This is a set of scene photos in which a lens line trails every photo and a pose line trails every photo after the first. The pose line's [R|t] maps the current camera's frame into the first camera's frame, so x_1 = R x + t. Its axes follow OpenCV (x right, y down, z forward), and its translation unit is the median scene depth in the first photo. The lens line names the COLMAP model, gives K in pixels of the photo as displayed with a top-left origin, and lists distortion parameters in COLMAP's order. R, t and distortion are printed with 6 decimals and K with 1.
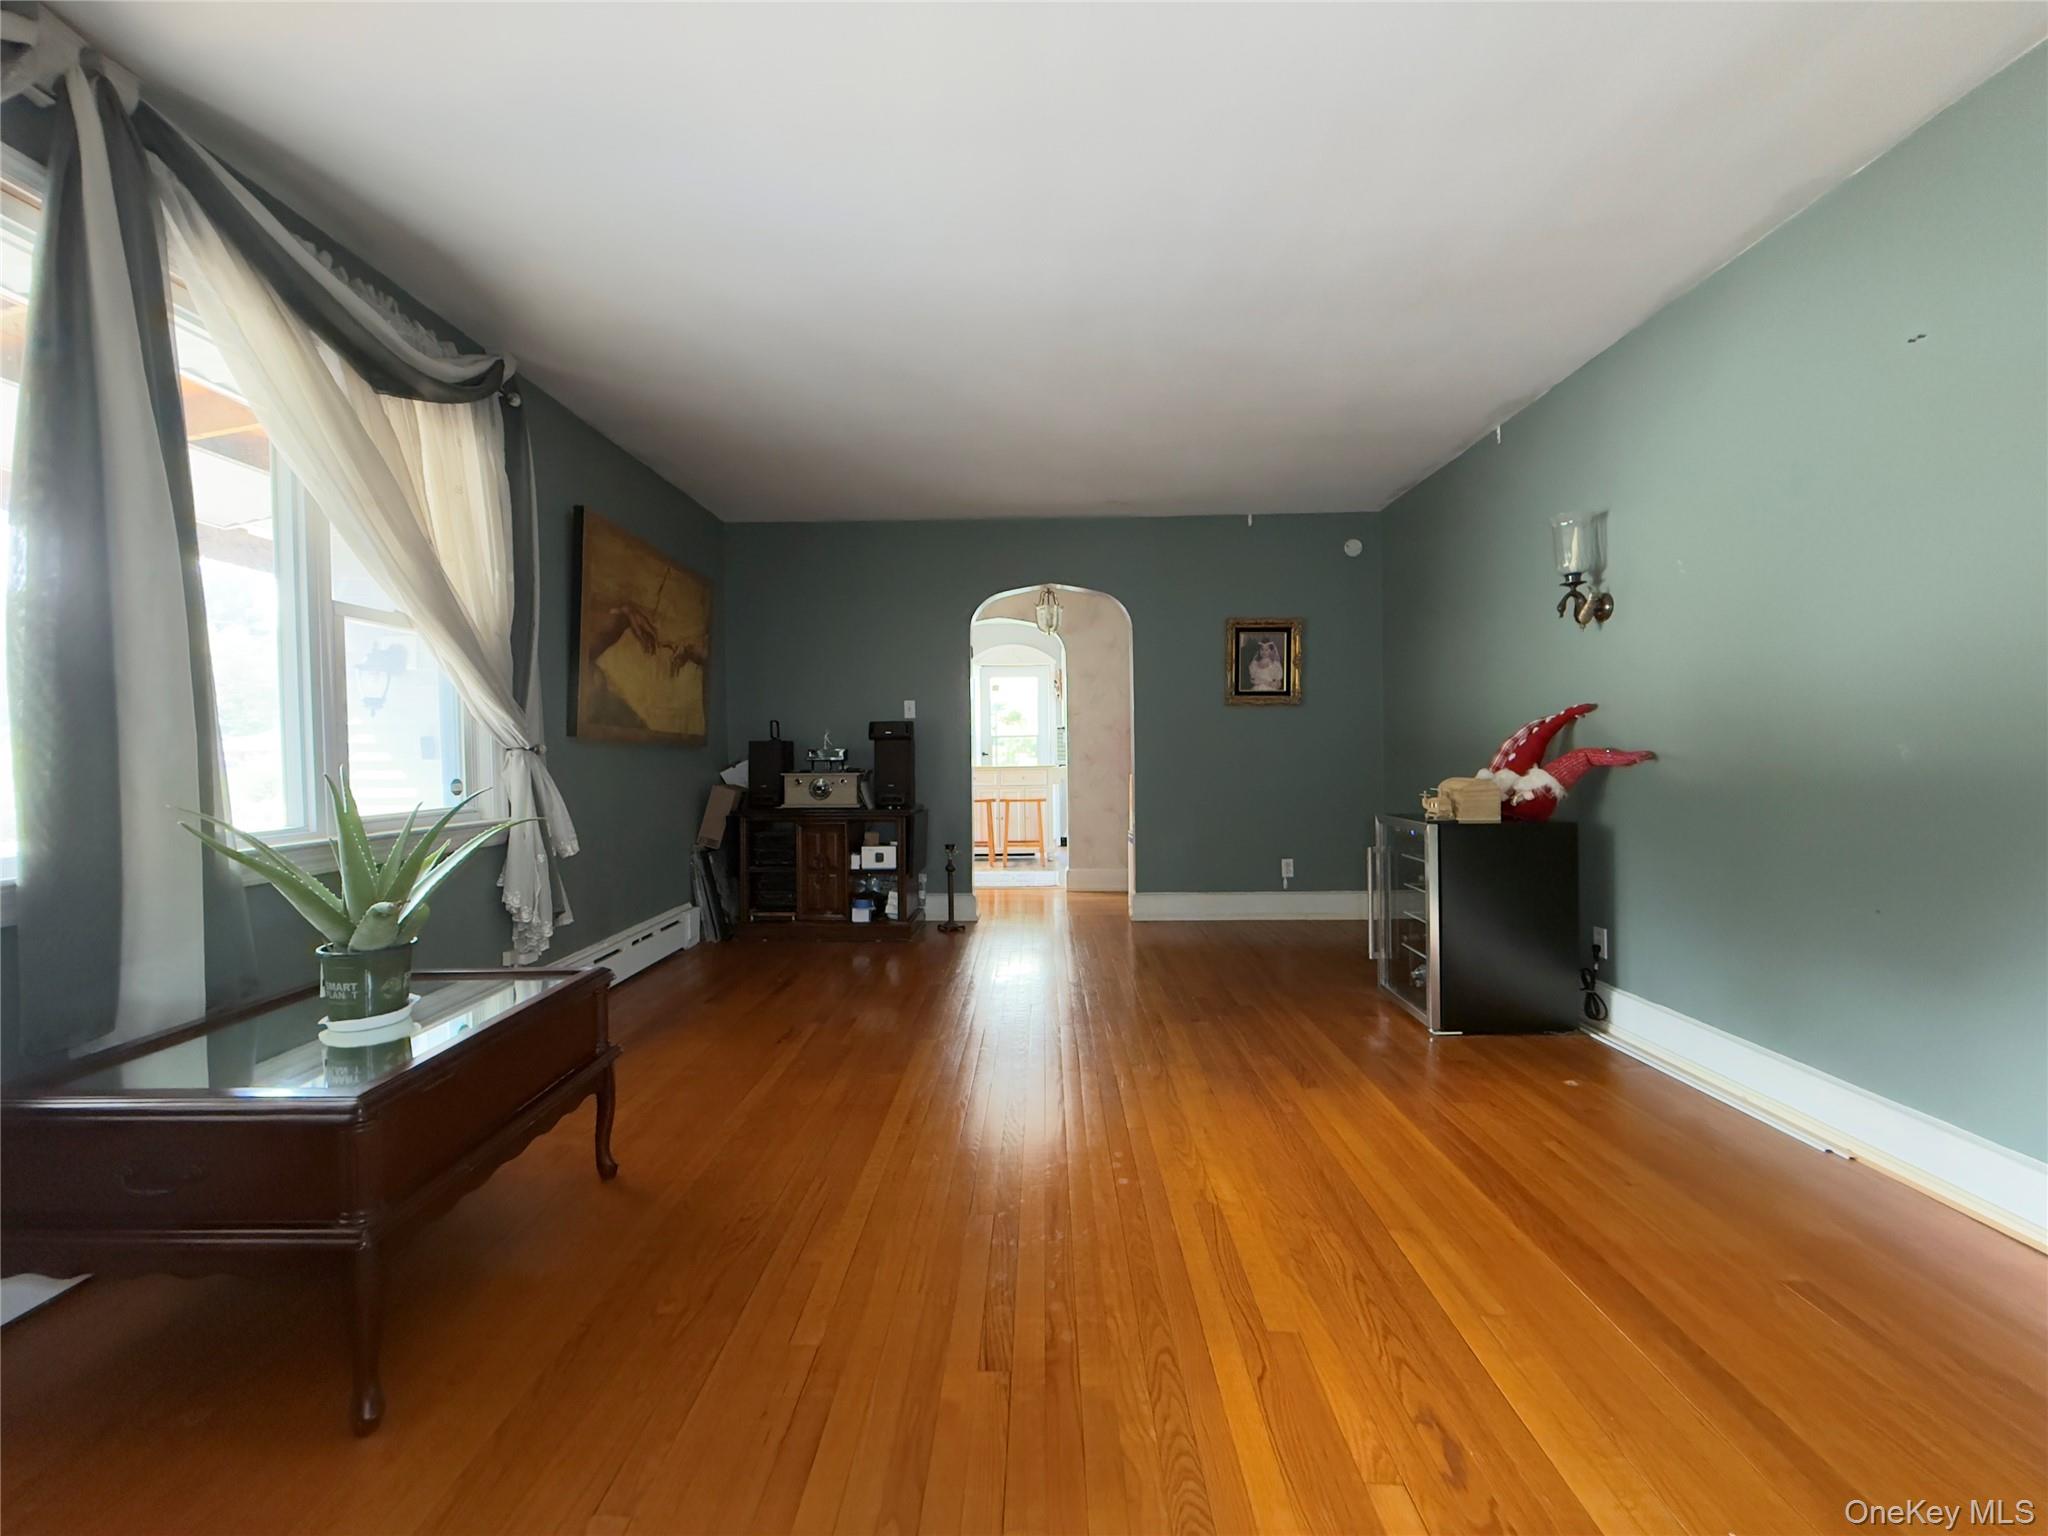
lens RADIAL K [[816.6, 0, 1018.1], [0, 816.6, 764.2], [0, 0, 1]] dist [0.001231, -0.000020]
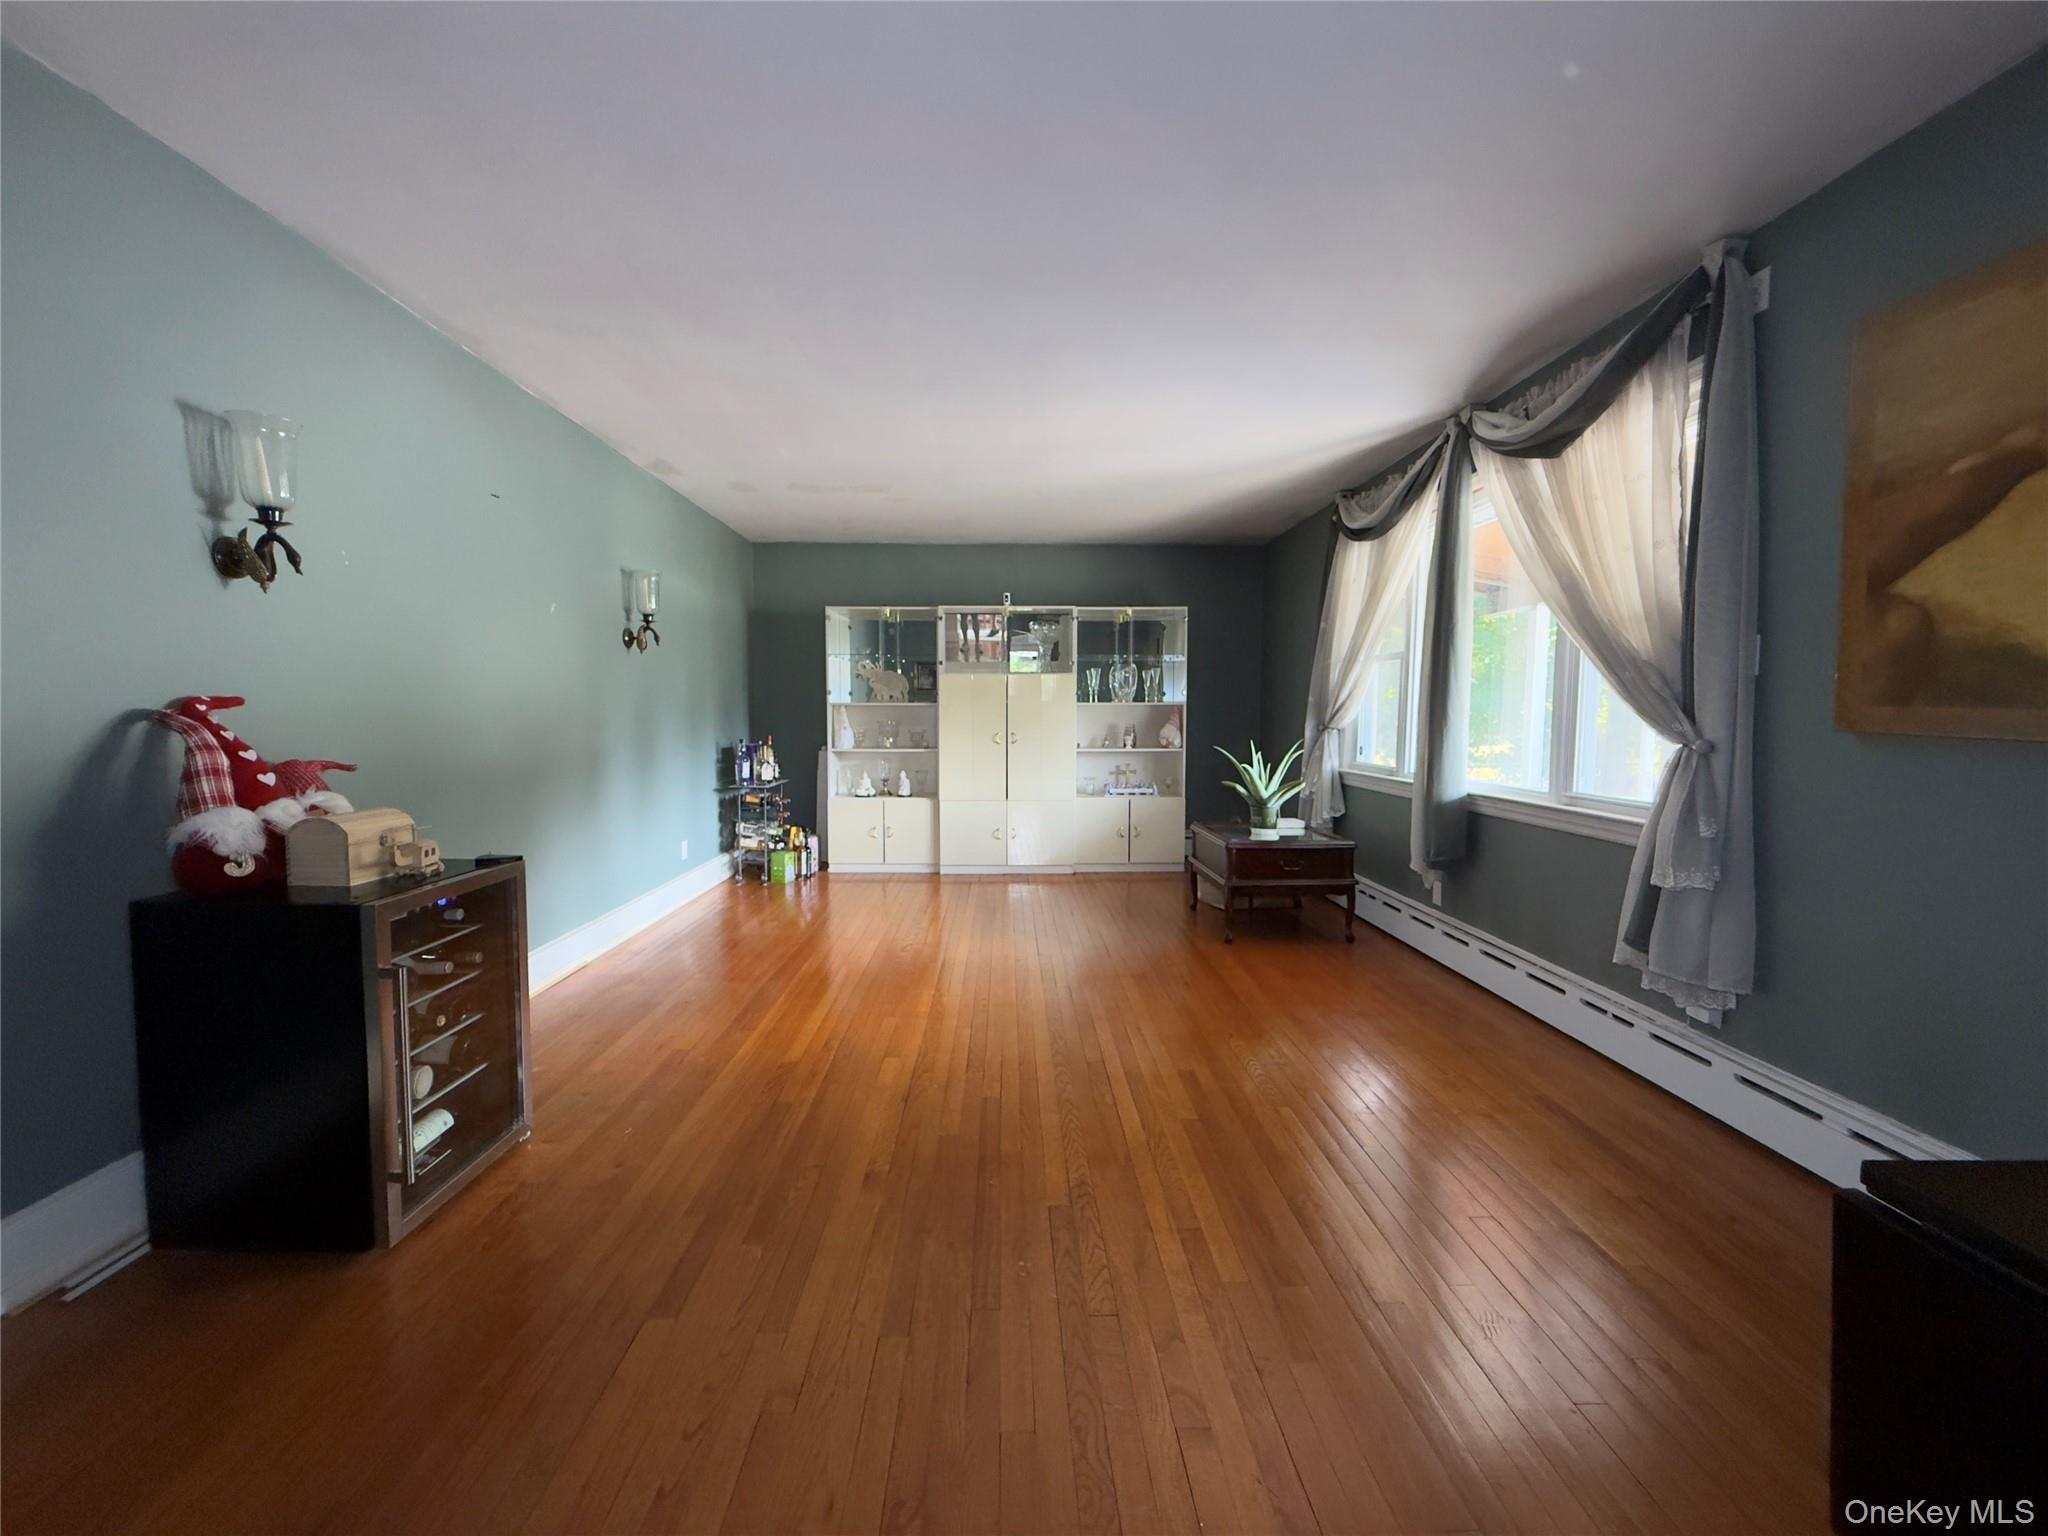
lens RADIAL K [[816.6, 0, 1018.1], [0, 816.6, 764.2], [0, 0, 1]] dist [0.001231, -0.000020]
pose [[-0.998597, 0.013581, -0.051190, 0.096000], [0.010059, 0.997604, 0.068442, -0.062849], [0.051996, 0.067831, -0.996341, 1.856727]]
